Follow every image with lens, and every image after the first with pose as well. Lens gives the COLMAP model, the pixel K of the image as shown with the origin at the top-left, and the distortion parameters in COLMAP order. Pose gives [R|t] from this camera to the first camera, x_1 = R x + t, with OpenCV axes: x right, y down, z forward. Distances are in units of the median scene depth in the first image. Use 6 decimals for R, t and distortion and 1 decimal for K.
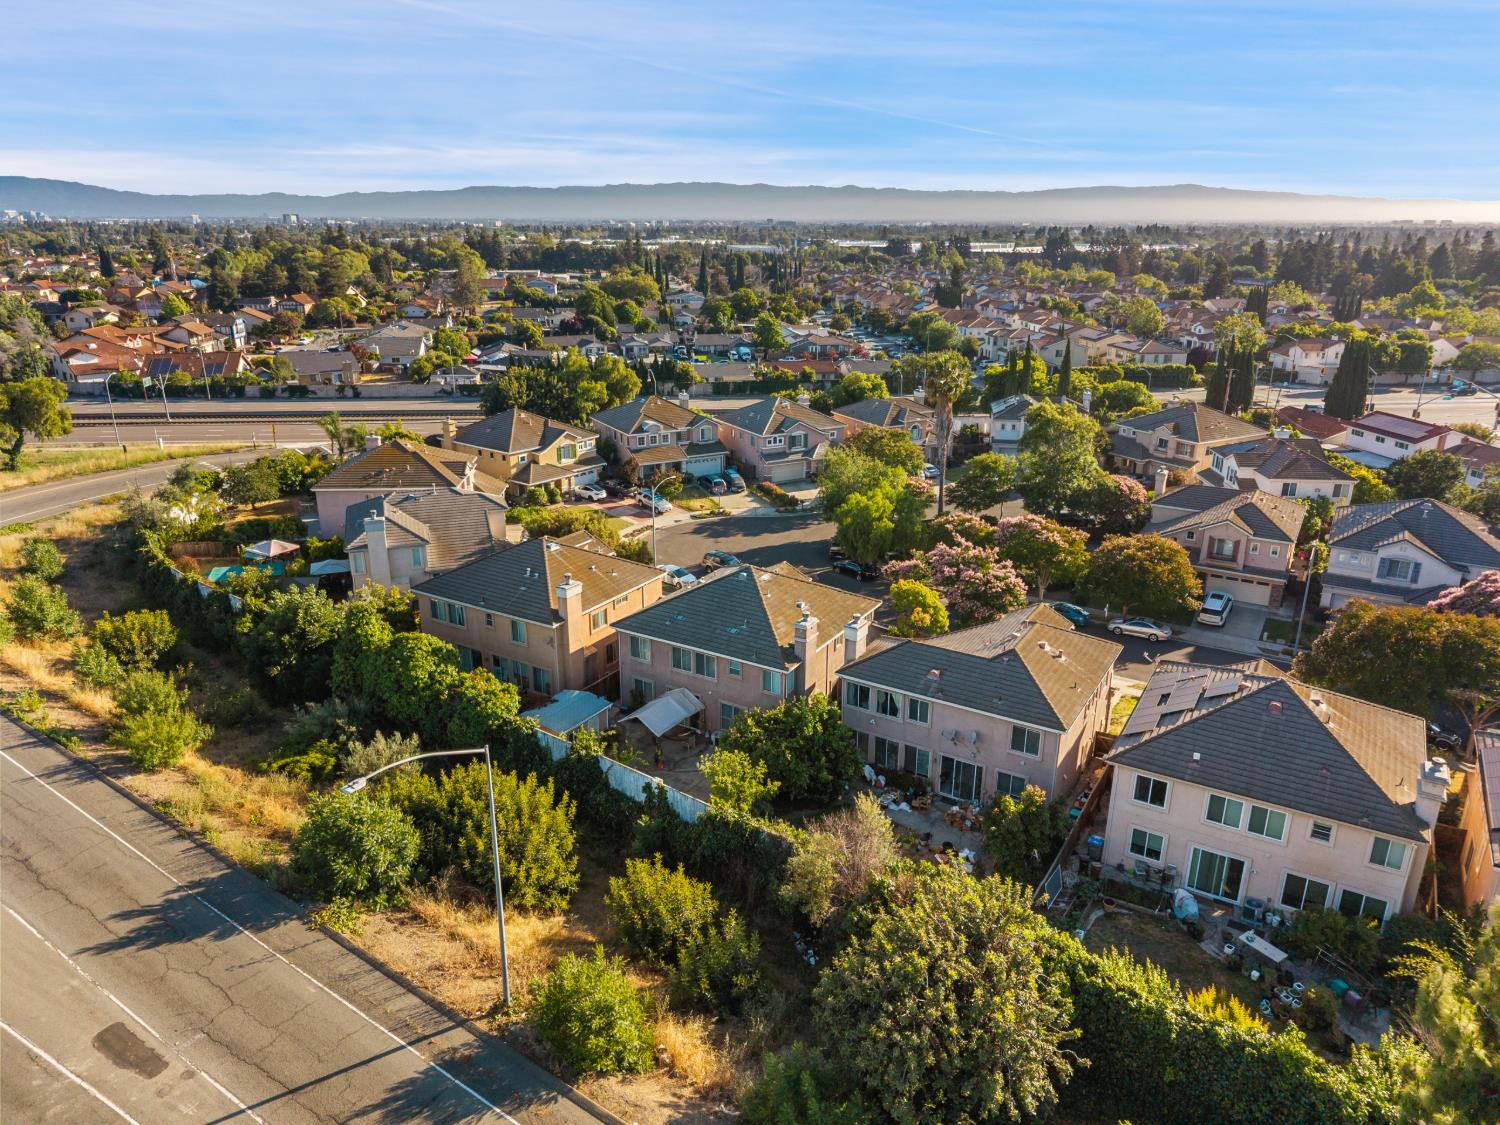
lens RADIAL K [[1011.1, 0, 750.0], [0, 1011.1, 562.5], [0, 0, 1]] dist [0.077354, -0.115263]
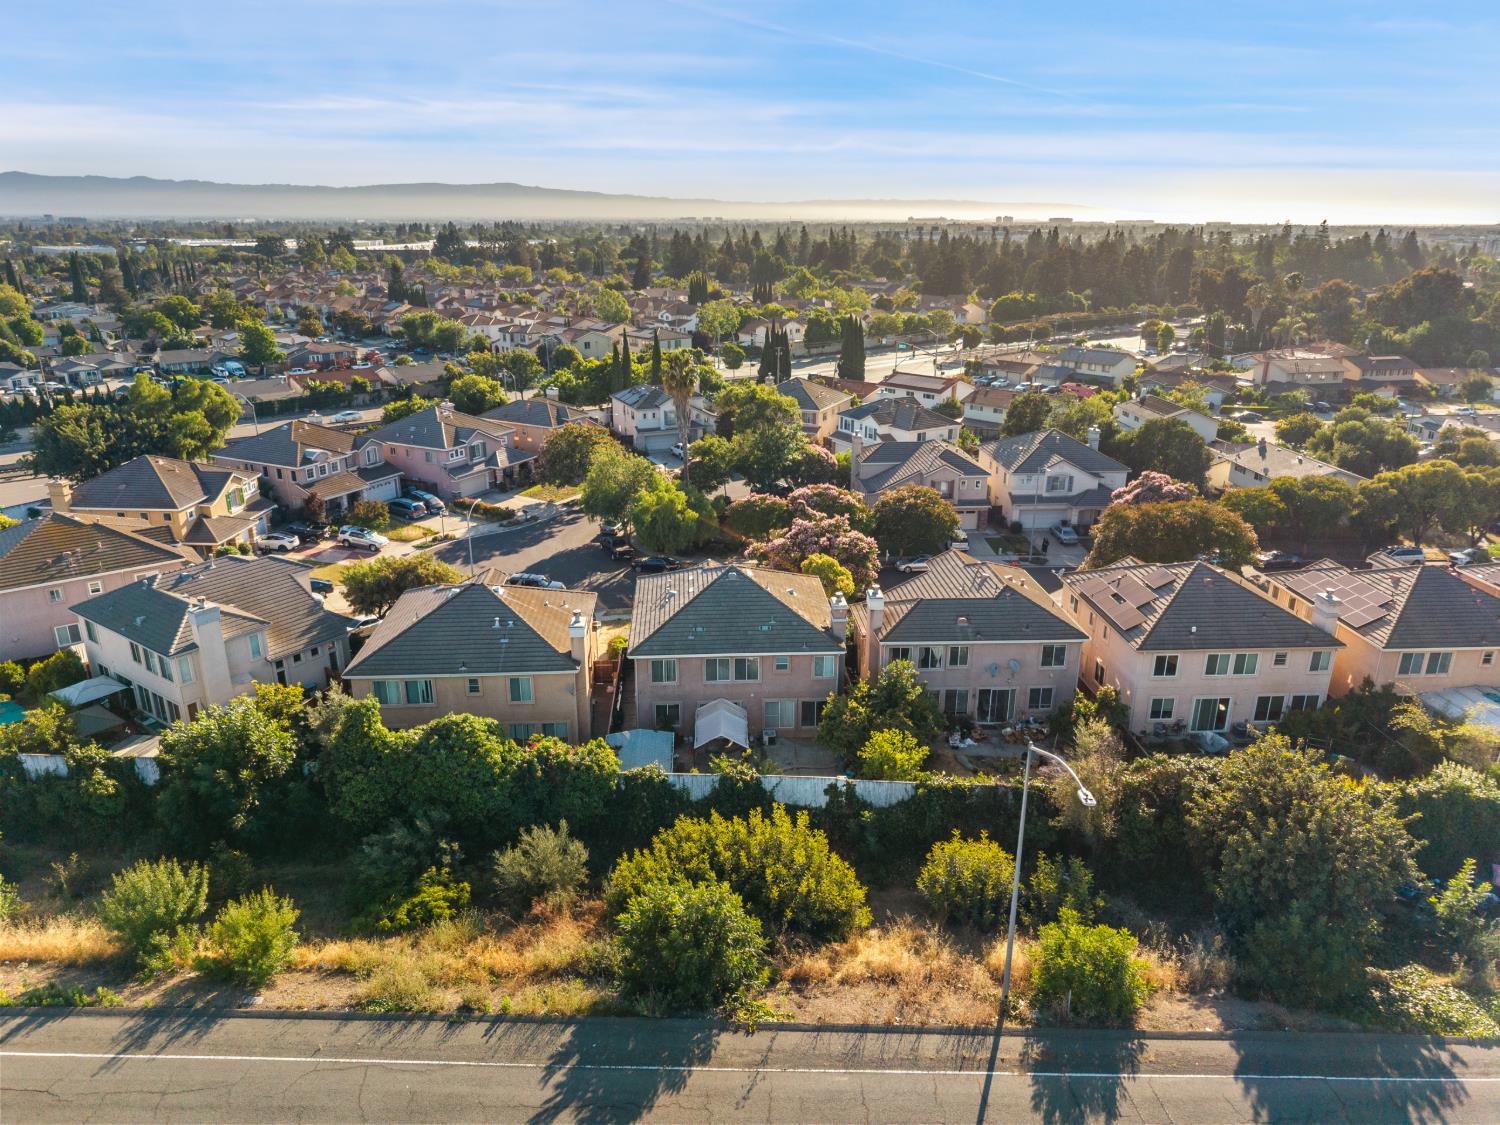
lens RADIAL K [[1007.2, 0, 750.0], [0, 1007.2, 562.5], [0, 0, 1]] dist [0.050634, -0.067376]
pose [[0.819175, -0.185808, 0.542612, -0.510122], [0.183312, 0.981266, 0.059273, -0.053004], [-0.543460, 0.050913, 0.837890, 0.158509]]
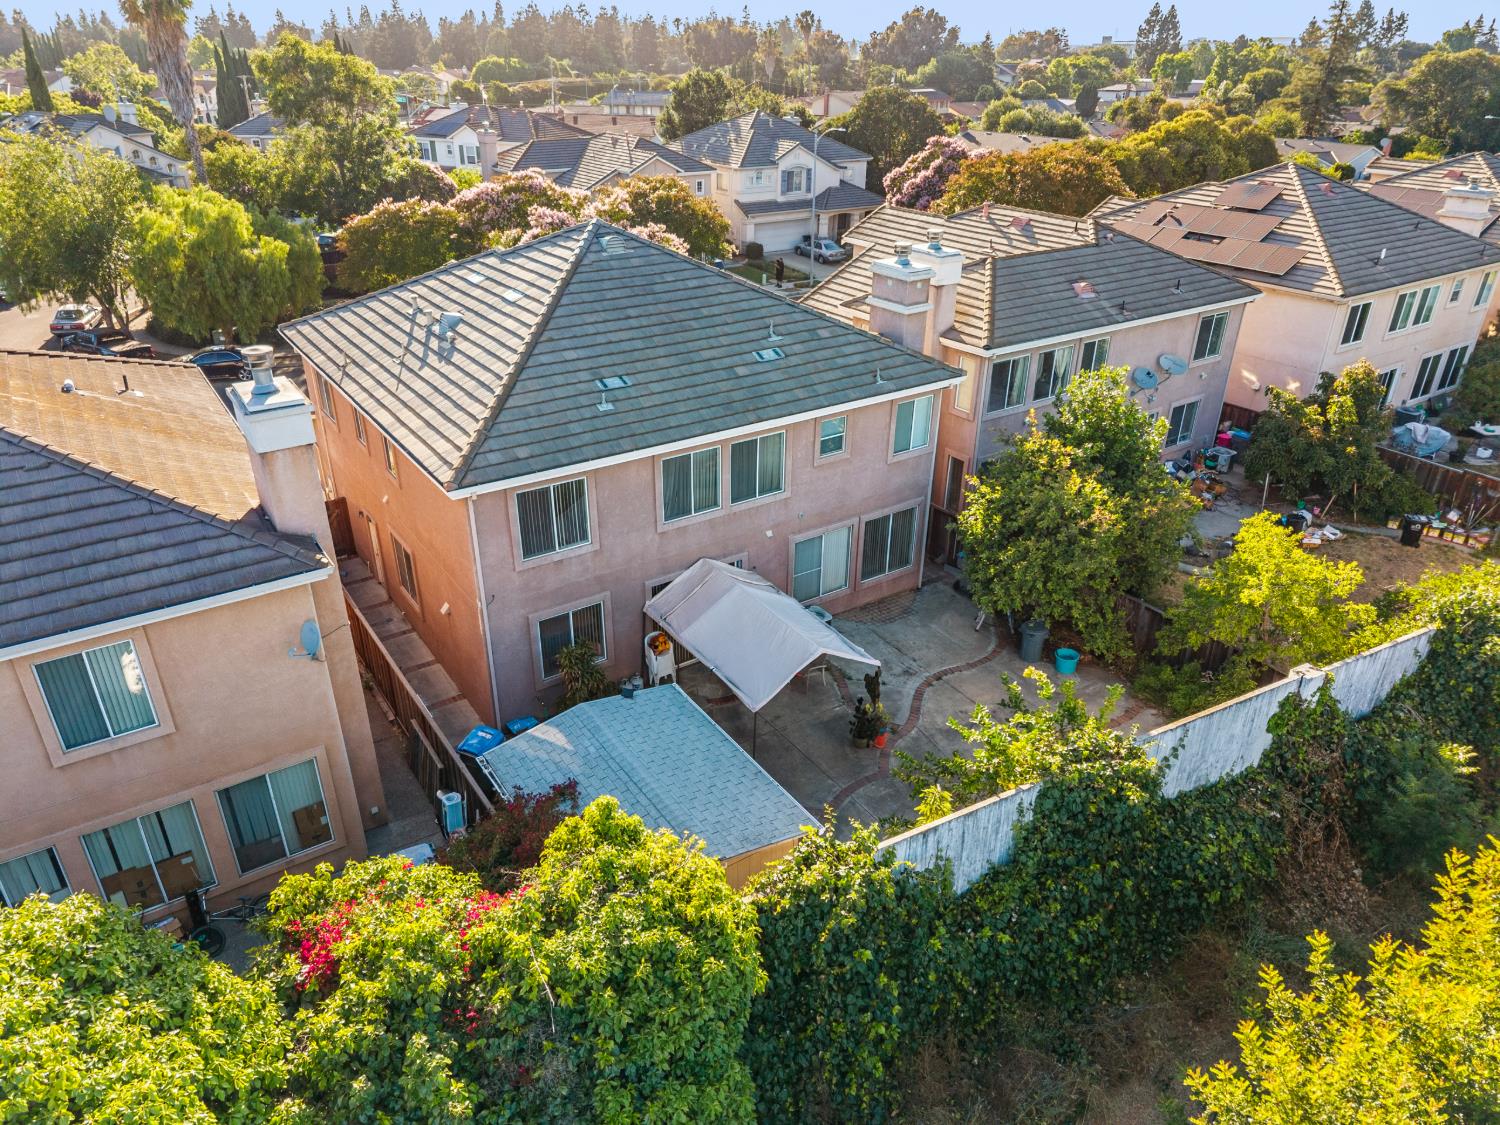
lens RADIAL K [[1005.8, 0, 744.6], [0, 1005.8, 577.0], [0, 0, 1]] dist [0.004439, -0.003223]
pose [[0.411386, -0.431205, 0.803009, -0.328237], [0.288669, 0.897300, 0.333952, 0.013532], [-0.864541, 0.094421, 0.493612, 0.762202]]
